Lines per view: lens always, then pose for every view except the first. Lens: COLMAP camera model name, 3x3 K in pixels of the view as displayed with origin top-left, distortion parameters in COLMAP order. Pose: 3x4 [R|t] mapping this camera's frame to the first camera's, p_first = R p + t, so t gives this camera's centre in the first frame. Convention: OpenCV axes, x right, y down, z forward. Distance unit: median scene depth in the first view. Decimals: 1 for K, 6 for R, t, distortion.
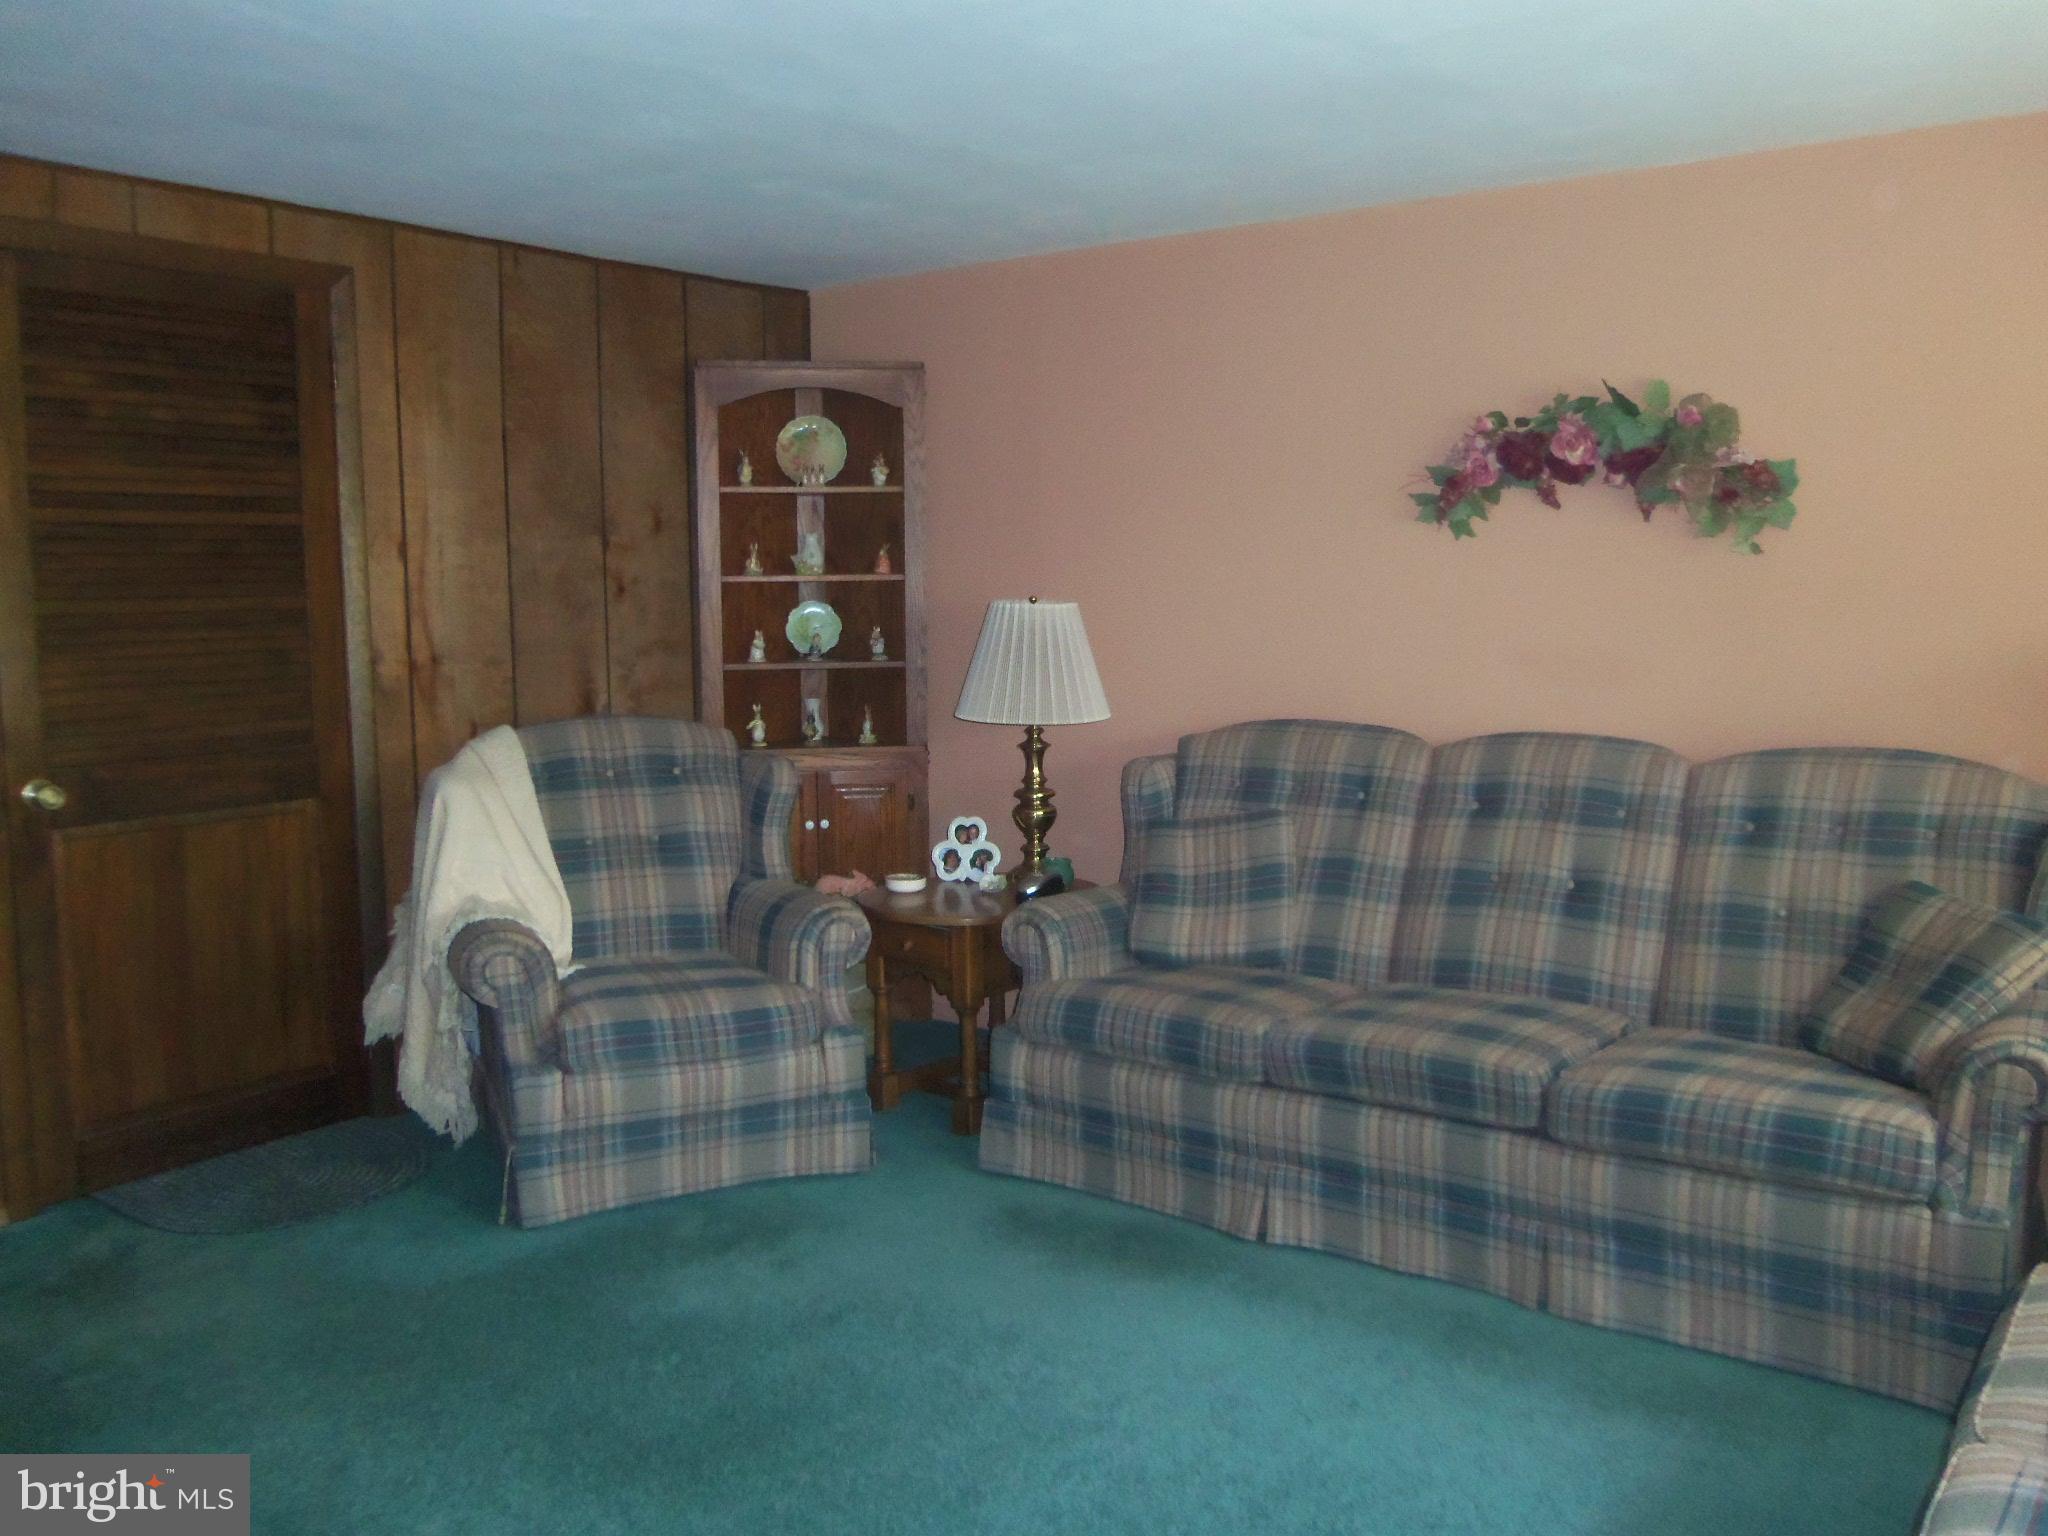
lens RADIAL K [[1720.2, 0, 1023.2], [0, 1720.2, 758.6], [0, 0, 1]] dist [-0.030078, 0.040562]
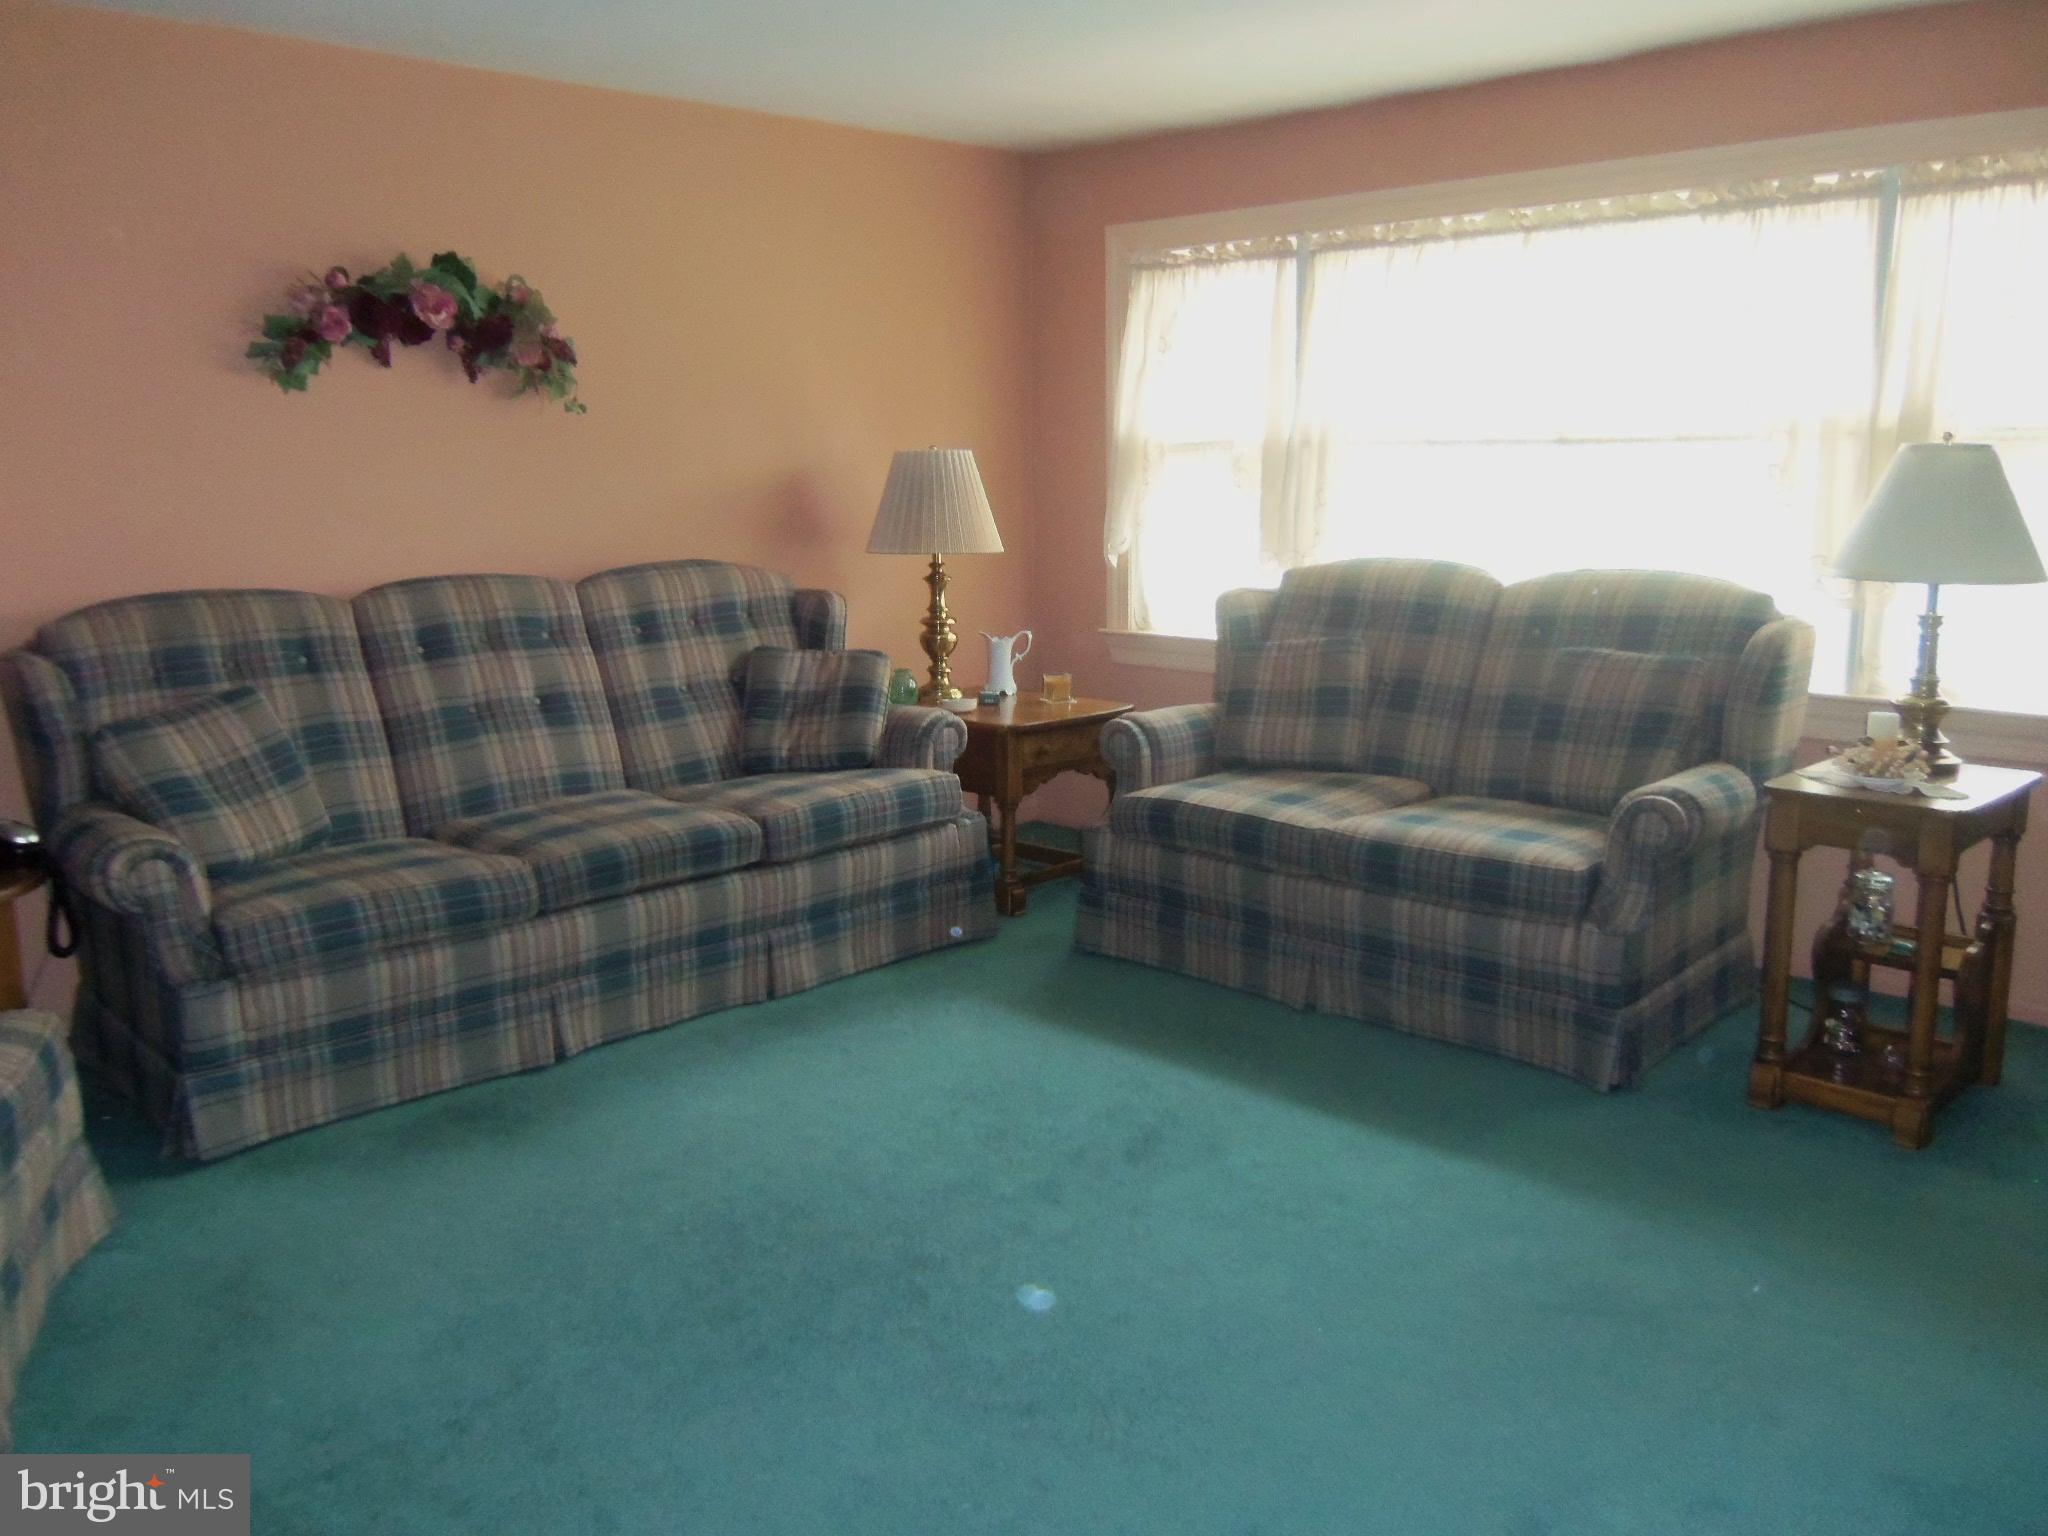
lens RADIAL K [[1720.2, 0, 1023.8], [0, 1720.2, 777.0], [0, 0, 1]] dist [-0.030078, 0.040562]
pose [[0.128212, -0.176953, 0.975833, -0.810591], [0.114095, 0.980052, 0.162728, -0.027848], [-0.985162, 0.090474, 0.145844, 0.540272]]
